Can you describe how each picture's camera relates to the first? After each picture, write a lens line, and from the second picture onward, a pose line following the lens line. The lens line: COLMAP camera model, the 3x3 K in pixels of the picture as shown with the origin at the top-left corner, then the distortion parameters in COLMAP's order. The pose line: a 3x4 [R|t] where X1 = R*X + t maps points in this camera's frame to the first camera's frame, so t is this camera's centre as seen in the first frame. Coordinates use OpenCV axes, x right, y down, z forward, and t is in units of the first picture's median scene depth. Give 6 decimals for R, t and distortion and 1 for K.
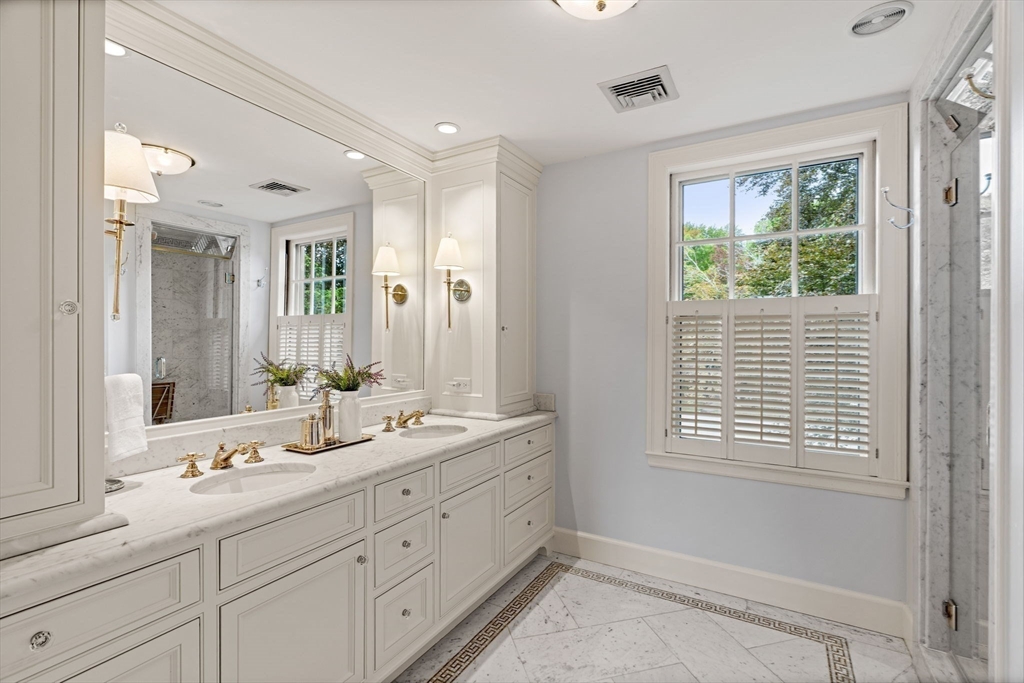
lens RADIAL K [[464.7, 0, 505.2], [0, 464.7, 337.8], [0, 0, 1]] dist [-0.002165, 0.000110]
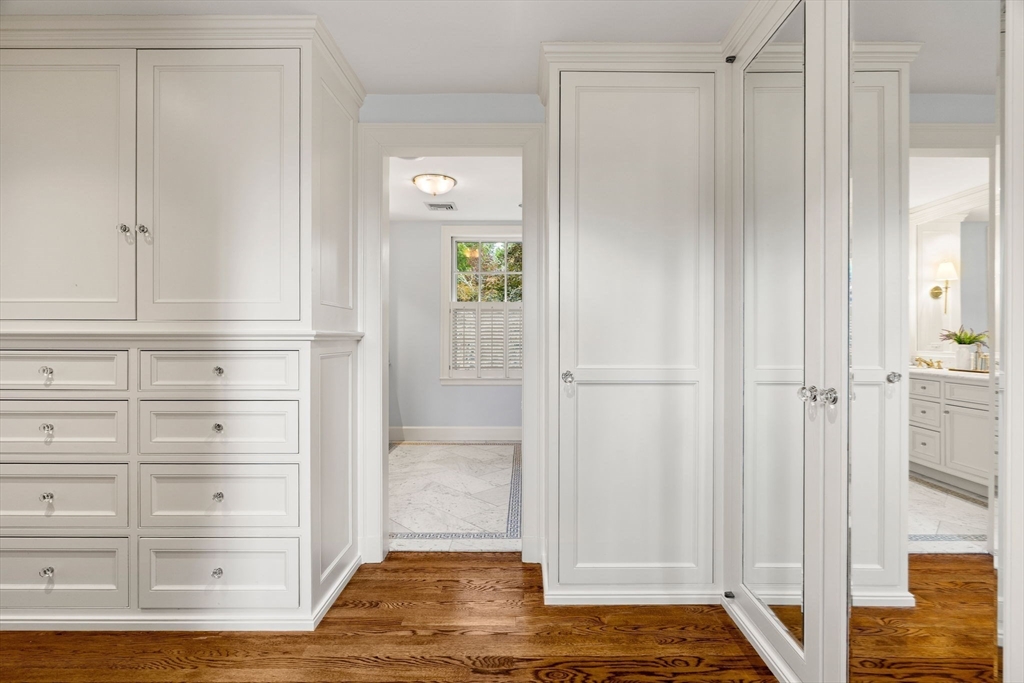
lens RADIAL K [[464.7, 0, 514.4], [0, 464.7, 337.8], [0, 0, 1]] dist [-0.002165, 0.000110]
pose [[0.869541, -0.002666, 0.493853, -0.385266], [-0.001194, 0.999971, 0.007502, 0.060717], [-0.493859, -0.007113, 0.869513, -0.845381]]
